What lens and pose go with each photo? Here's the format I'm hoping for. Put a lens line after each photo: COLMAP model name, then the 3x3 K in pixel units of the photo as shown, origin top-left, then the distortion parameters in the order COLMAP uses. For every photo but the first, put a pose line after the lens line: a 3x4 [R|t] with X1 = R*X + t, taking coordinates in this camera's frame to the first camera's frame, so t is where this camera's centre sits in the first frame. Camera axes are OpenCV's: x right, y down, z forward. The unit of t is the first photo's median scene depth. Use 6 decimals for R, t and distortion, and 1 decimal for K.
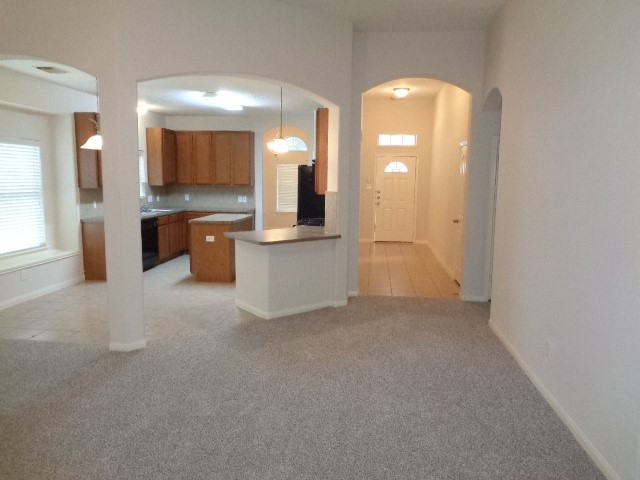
lens RADIAL K [[480.8, 0, 322.2], [0, 480.8, 244.0], [0, 0, 1]] dist [0.011212, 0.001996]
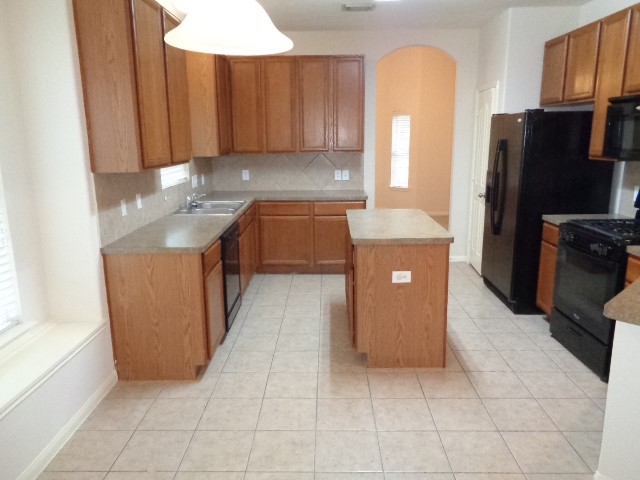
lens RADIAL K [[480.8, 0, 315.8], [0, 480.8, 236.5], [0, 0, 1]] dist [0.011212, 0.001996]
pose [[0.996065, -0.043403, 0.077269, -0.266896], [0.038278, 0.997045, 0.066611, -0.062982], [-0.079932, -0.063391, 0.994783, 0.437156]]
